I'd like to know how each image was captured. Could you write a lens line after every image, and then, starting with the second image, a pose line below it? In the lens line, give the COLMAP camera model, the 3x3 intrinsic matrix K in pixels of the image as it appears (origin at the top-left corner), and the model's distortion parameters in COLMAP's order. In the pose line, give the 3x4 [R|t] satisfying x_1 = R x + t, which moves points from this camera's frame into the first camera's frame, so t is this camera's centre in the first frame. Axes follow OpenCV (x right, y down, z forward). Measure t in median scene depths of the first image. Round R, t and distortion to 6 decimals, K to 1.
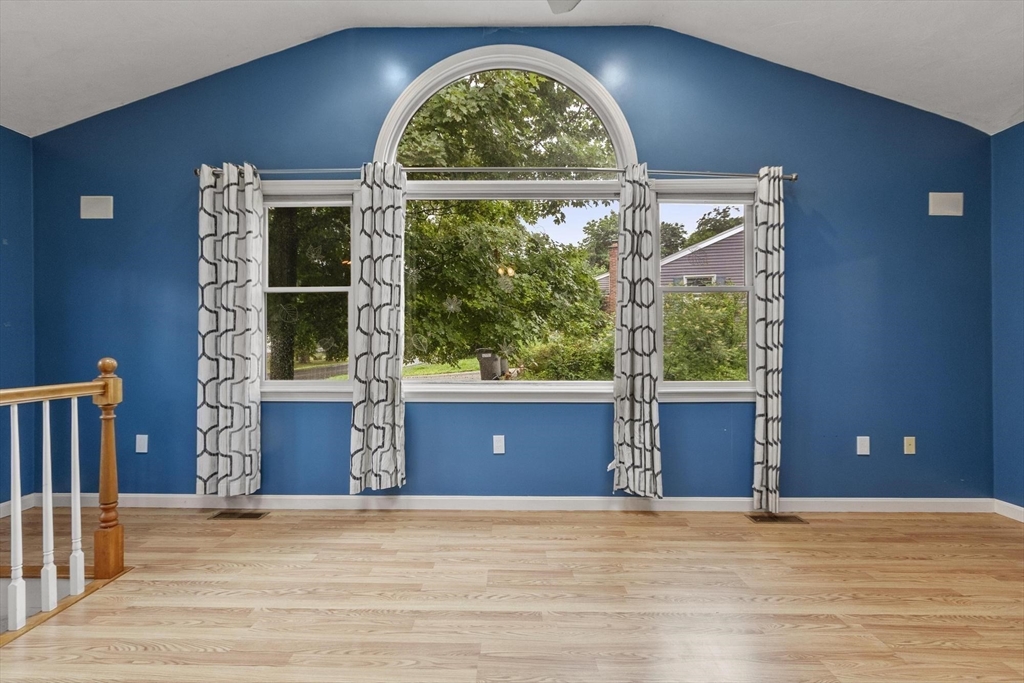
lens RADIAL K [[450.3, 0, 510.0], [0, 450.3, 342.1], [0, 0, 1]] dist [0.000539, 0.000375]
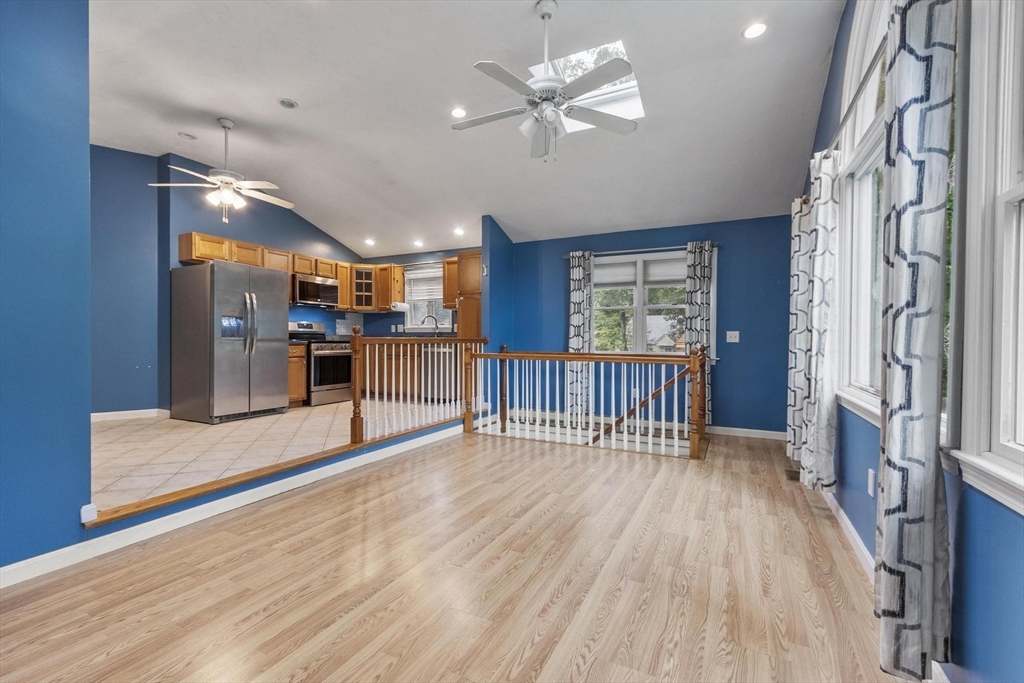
lens RADIAL K [[450.3, 0, 505.4], [0, 450.3, 349.7], [0, 0, 1]] dist [0.000539, 0.000375]
pose [[-0.446071, 0.020630, -0.894760, 0.920331], [-0.003112, 0.999692, 0.024601, -0.002458], [0.894992, 0.013759, -0.445870, 0.838673]]
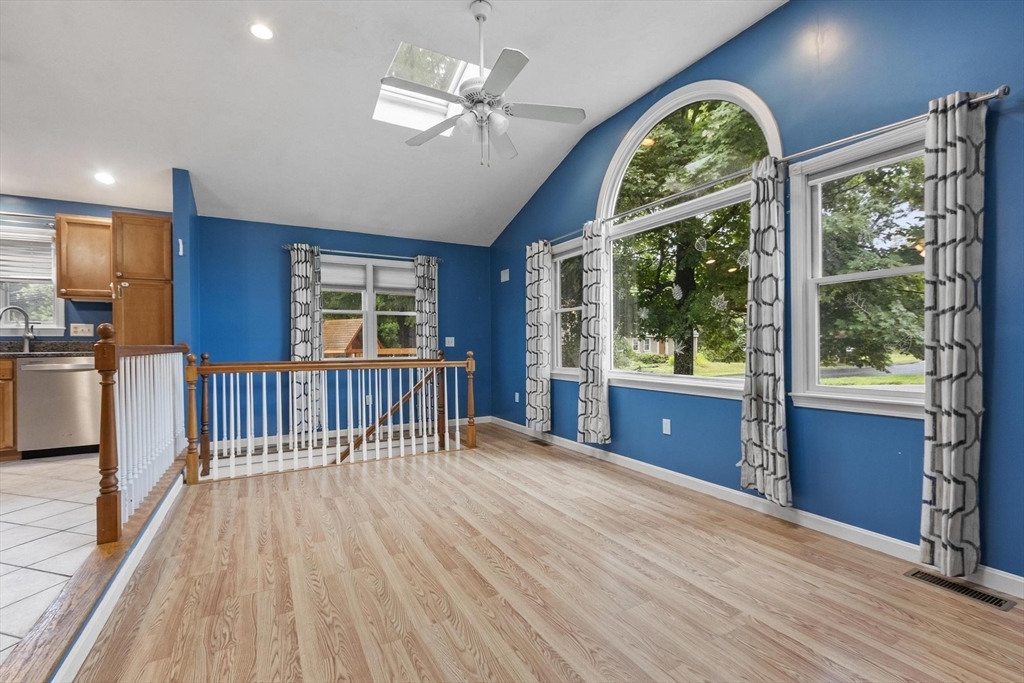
lens RADIAL K [[450.3, 0, 505.0], [0, 450.3, 340.4], [0, 0, 1]] dist [0.000539, 0.000375]
pose [[0.490397, -0.011991, -0.871416, 0.865656], [0.008803, 0.999922, -0.008805, 0.002222], [0.871455, -0.003353, 0.490465, 0.030173]]
